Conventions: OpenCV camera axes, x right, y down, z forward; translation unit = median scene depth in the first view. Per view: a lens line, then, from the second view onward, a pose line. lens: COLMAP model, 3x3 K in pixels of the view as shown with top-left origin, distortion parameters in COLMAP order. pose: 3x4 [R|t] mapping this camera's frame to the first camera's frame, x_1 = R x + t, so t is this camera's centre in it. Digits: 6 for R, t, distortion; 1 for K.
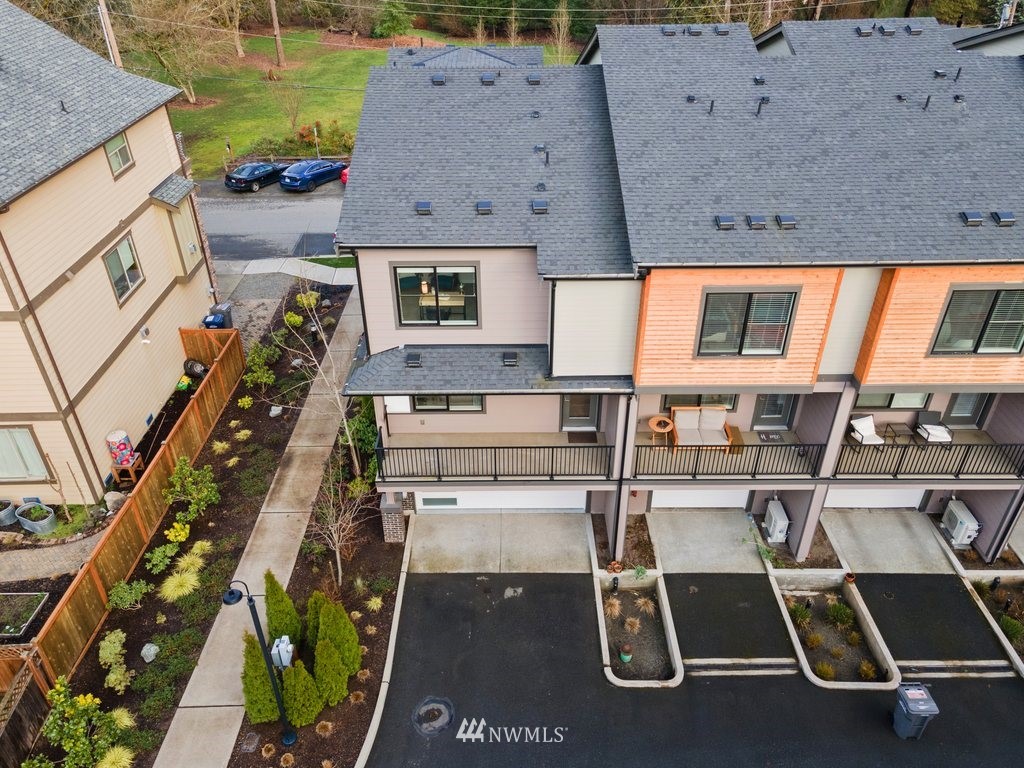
lens RADIAL K [[744.8, 0, 512.0], [0, 744.8, 384.0], [0, 0, 1]] dist [0.006354, 0.054981]
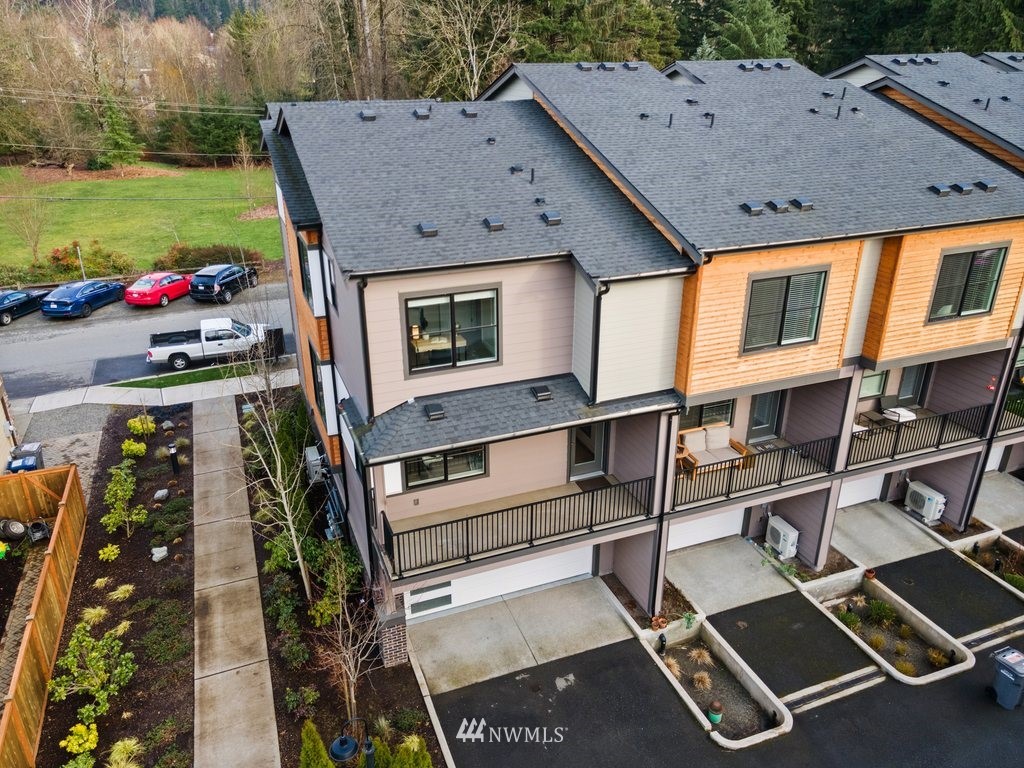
lens RADIAL K [[758.1, 0, 512.0], [0, 758.1, 384.0], [0, 0, 1]] dist [0.007551, 0.054922]
pose [[0.931306, -0.143625, 0.334726, -0.282349], [0.198235, 0.970815, -0.134987, 0.058613], [-0.305570, 0.192068, 0.932597, 0.161271]]
